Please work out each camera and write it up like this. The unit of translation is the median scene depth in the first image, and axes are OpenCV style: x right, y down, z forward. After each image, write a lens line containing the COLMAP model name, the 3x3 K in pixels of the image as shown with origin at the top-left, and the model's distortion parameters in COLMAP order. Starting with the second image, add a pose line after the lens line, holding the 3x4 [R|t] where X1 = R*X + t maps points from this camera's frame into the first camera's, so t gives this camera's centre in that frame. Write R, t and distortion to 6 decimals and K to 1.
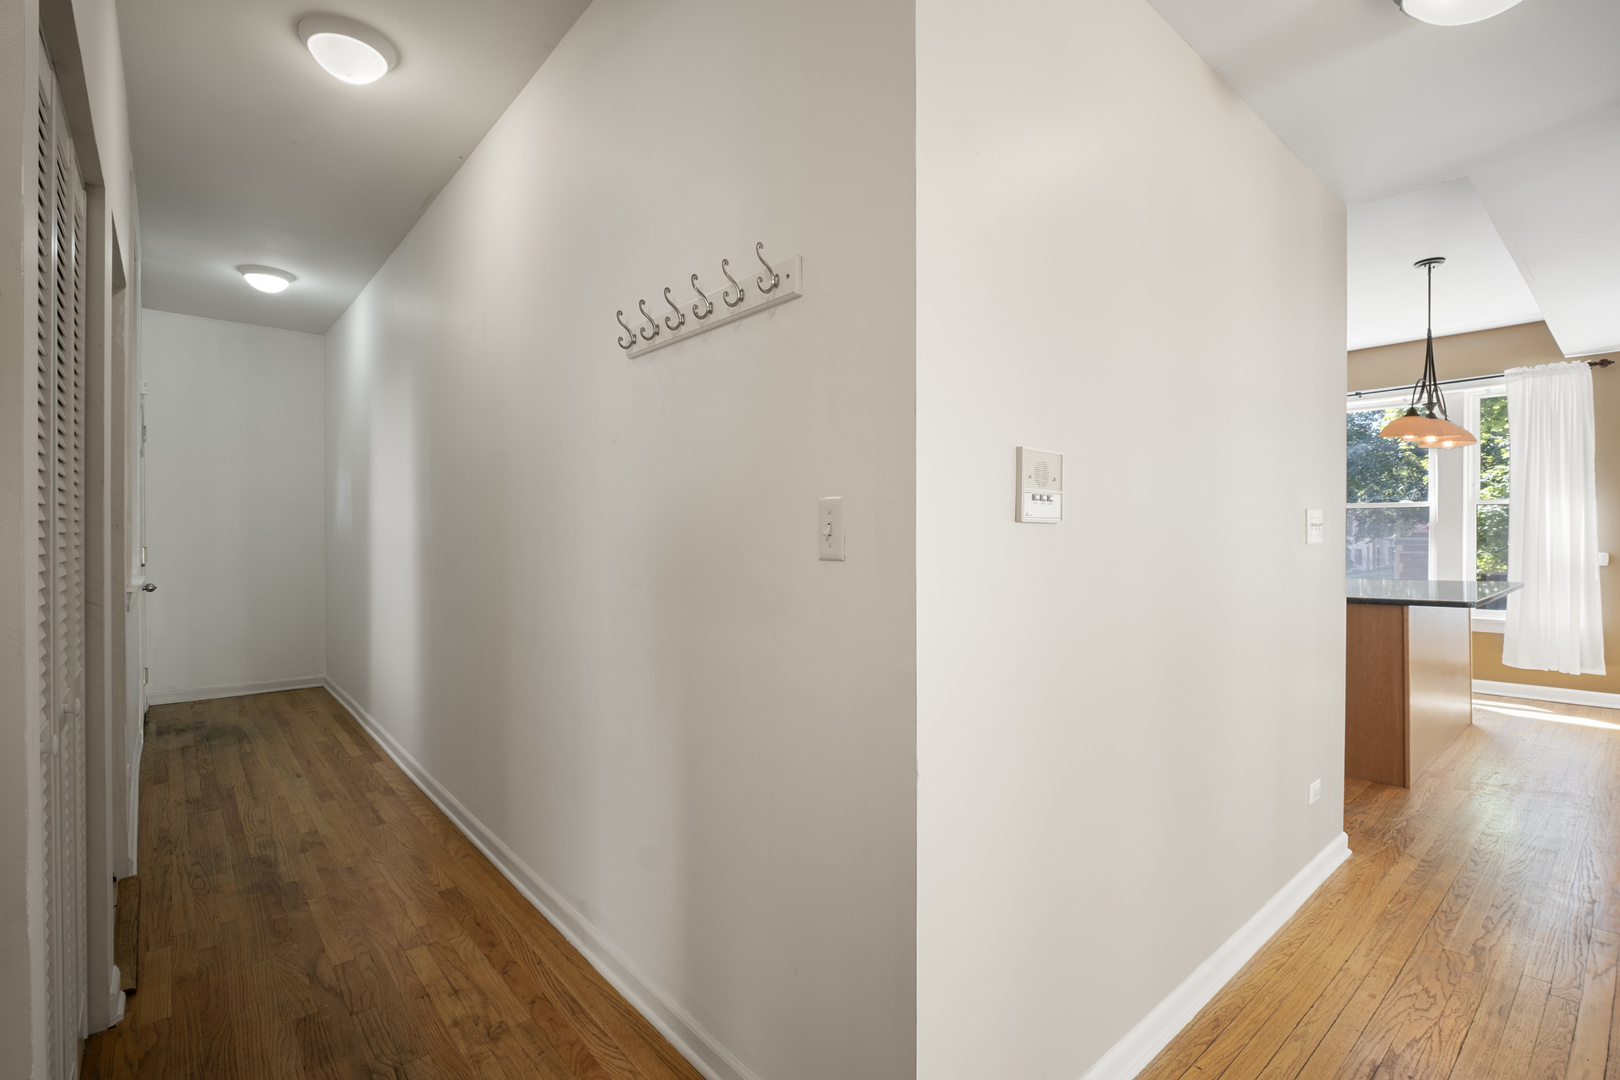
lens RADIAL K [[745.8, 0, 828.9], [0, 745.8, 539.4], [0, 0, 1]] dist [0.000799, -0.006082]
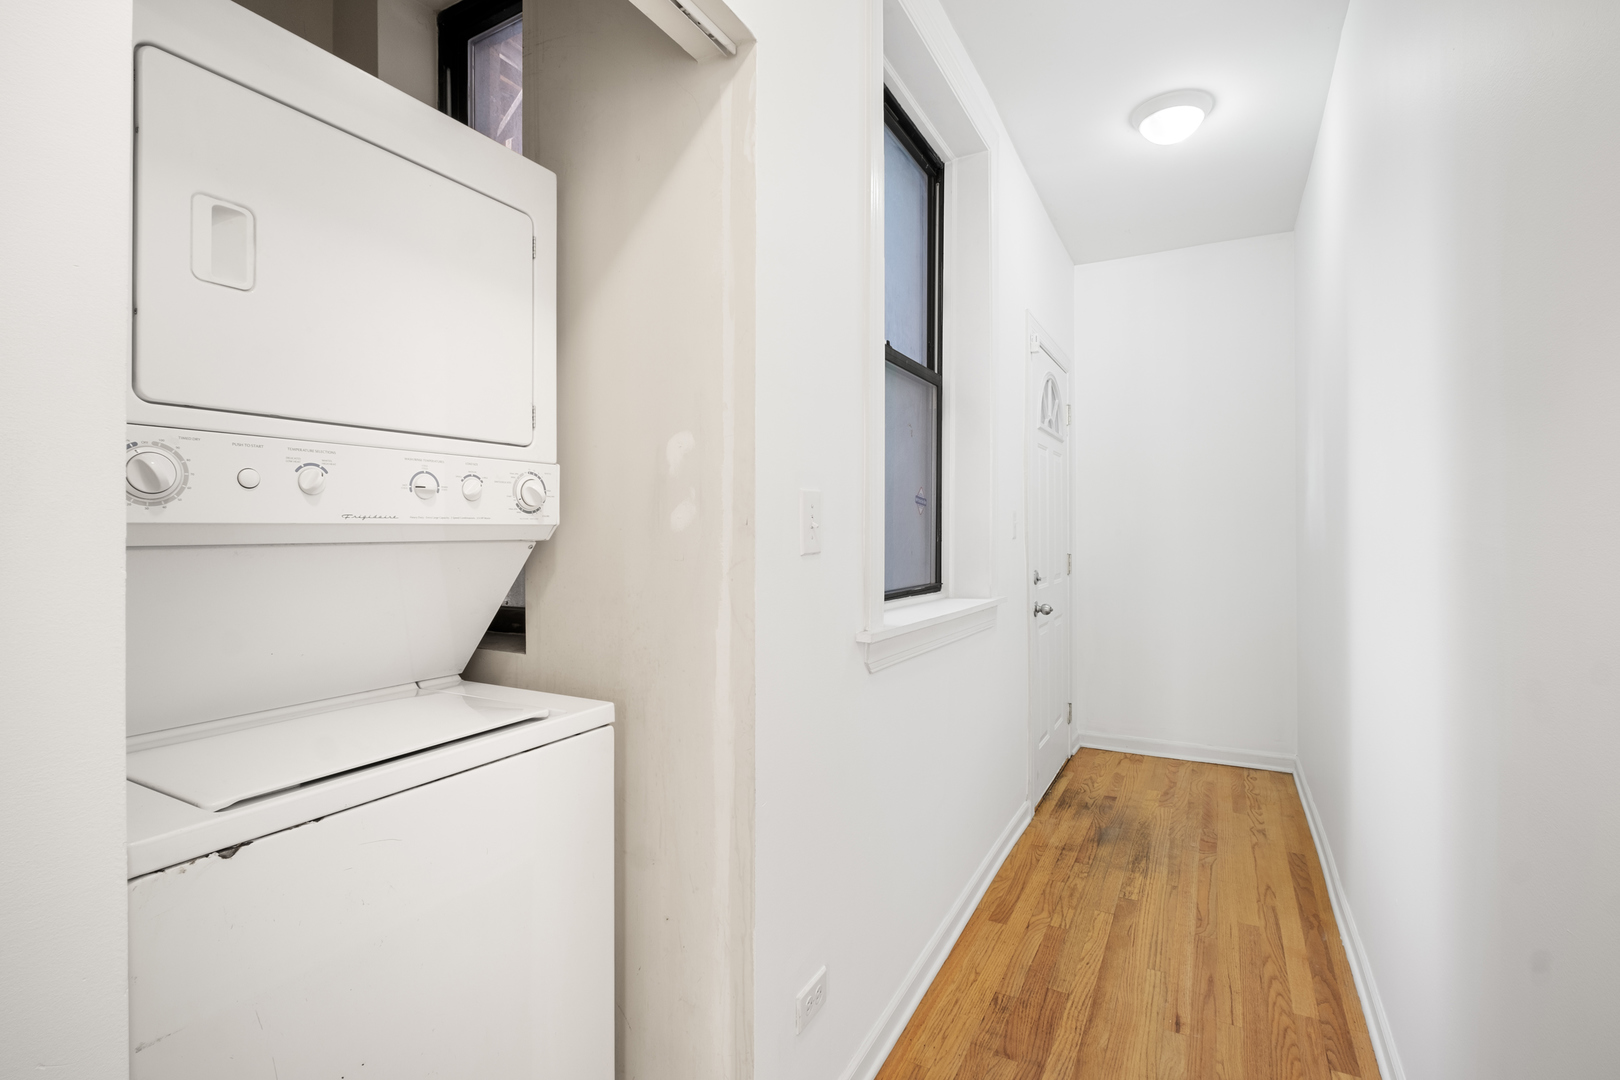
lens RADIAL K [[745.8, 0, 805.3], [0, 745.8, 537.5], [0, 0, 1]] dist [0.000799, -0.006082]
pose [[0.329362, 0.002078, -0.944201, -0.319413], [-0.003227, 0.999994, 0.001075, -0.008605], [0.944198, 0.002693, 0.329367, 0.590003]]
